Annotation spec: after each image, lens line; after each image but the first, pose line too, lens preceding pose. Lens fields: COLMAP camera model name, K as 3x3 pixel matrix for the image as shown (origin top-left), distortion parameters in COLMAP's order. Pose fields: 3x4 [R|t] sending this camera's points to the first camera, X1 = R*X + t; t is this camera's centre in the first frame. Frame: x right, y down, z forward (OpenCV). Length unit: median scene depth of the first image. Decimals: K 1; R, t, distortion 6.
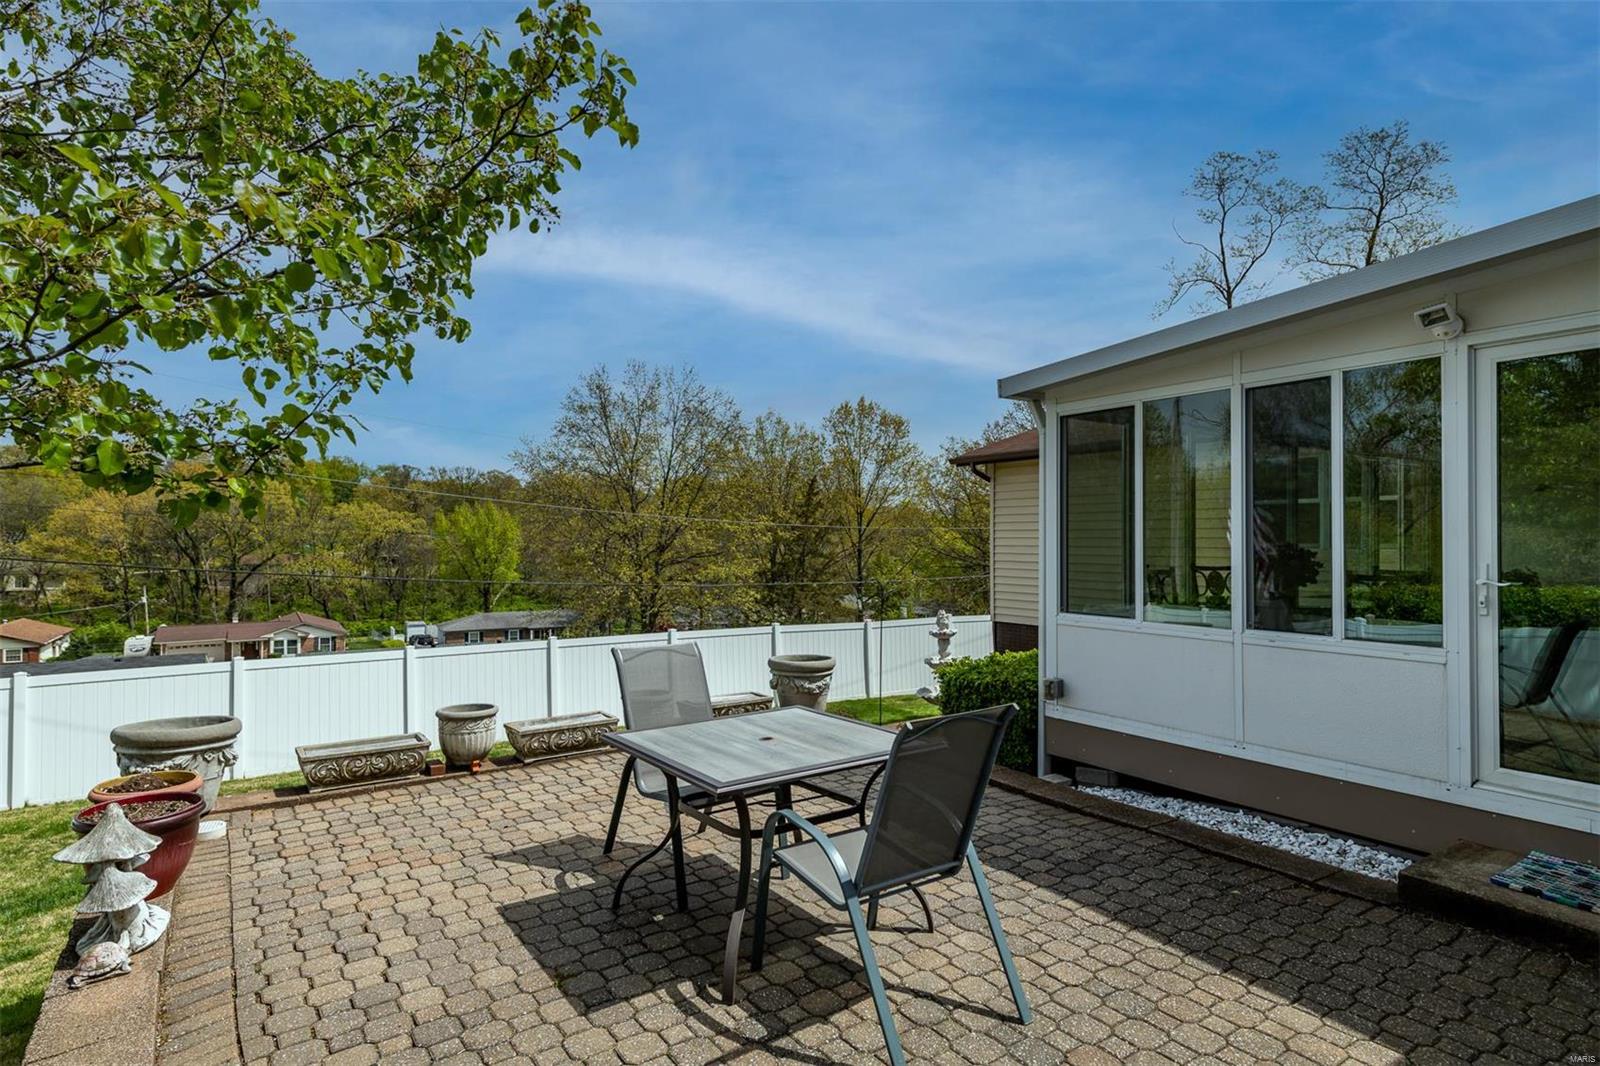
lens RADIAL K [[870.6, 0, 800.0], [0, 870.6, 533.0], [0, 0, 1]] dist [0.000810, 0.000061]
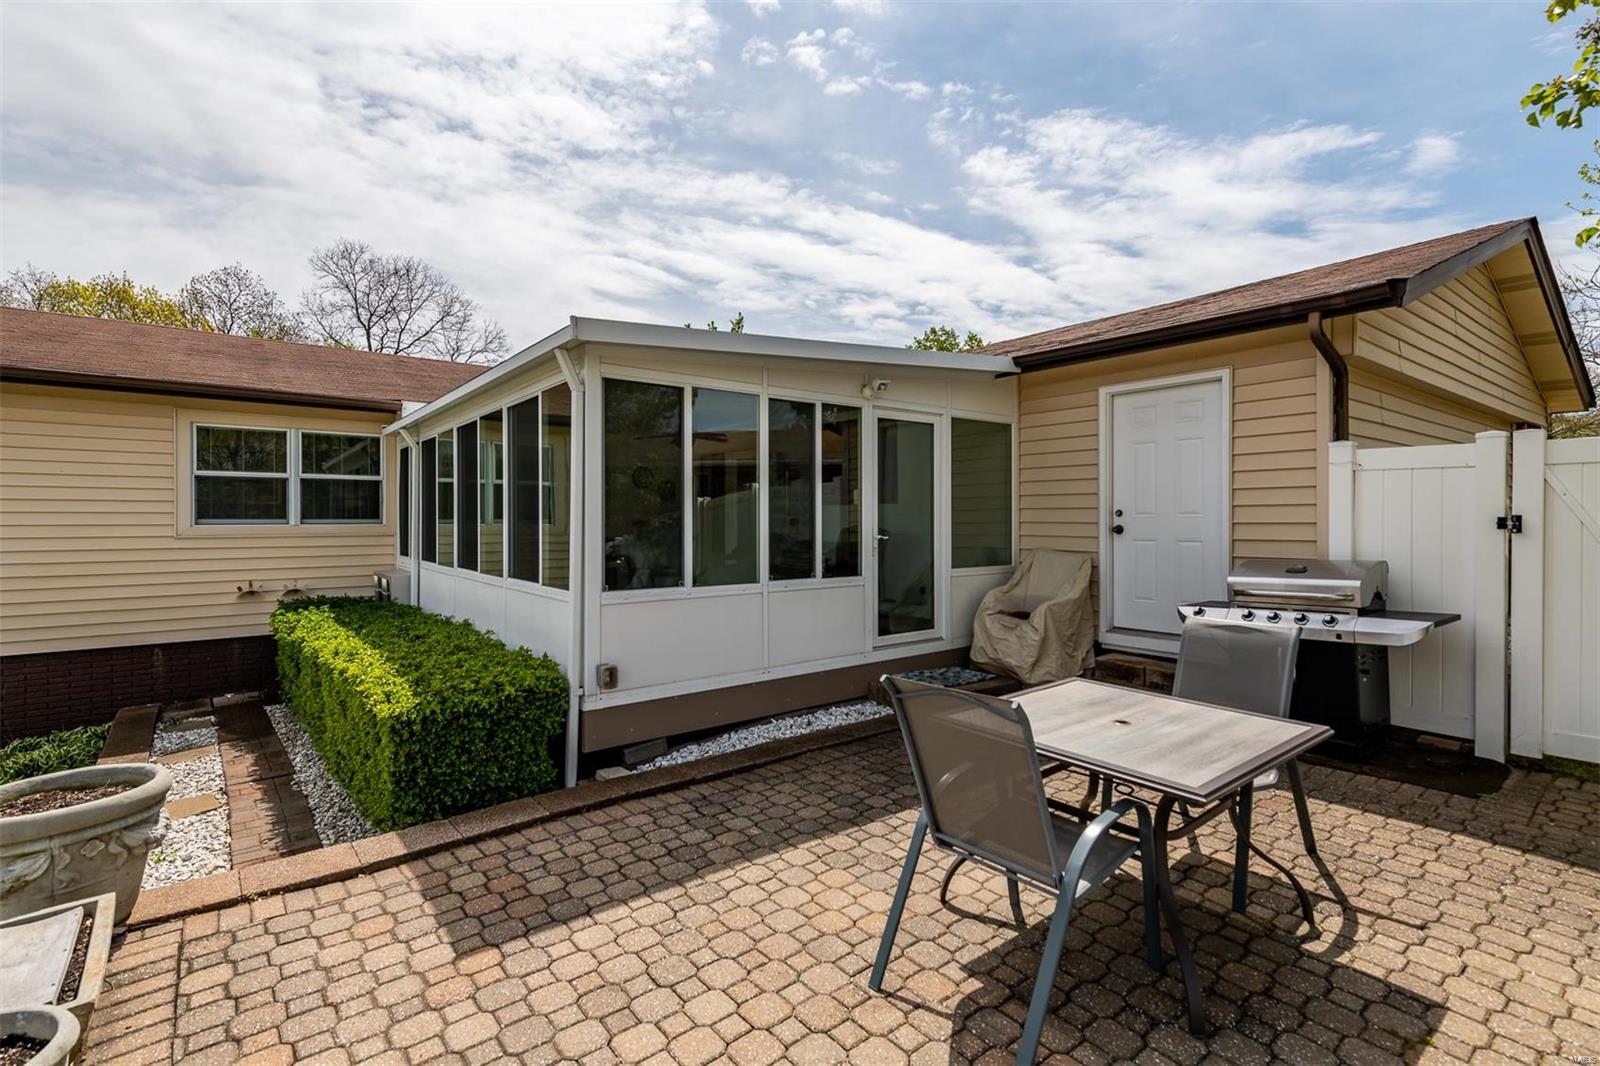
lens RADIAL K [[721.2, 0, 800.0], [0, 721.2, 533.0], [0, 0, 1]] dist [0.002961, 0.000391]
pose [[-0.062120, -0.021831, 0.997830, -0.648747], [-0.006531, 0.999748, 0.021466, 0.014599], [-0.998047, -0.005183, -0.062247, 1.156570]]
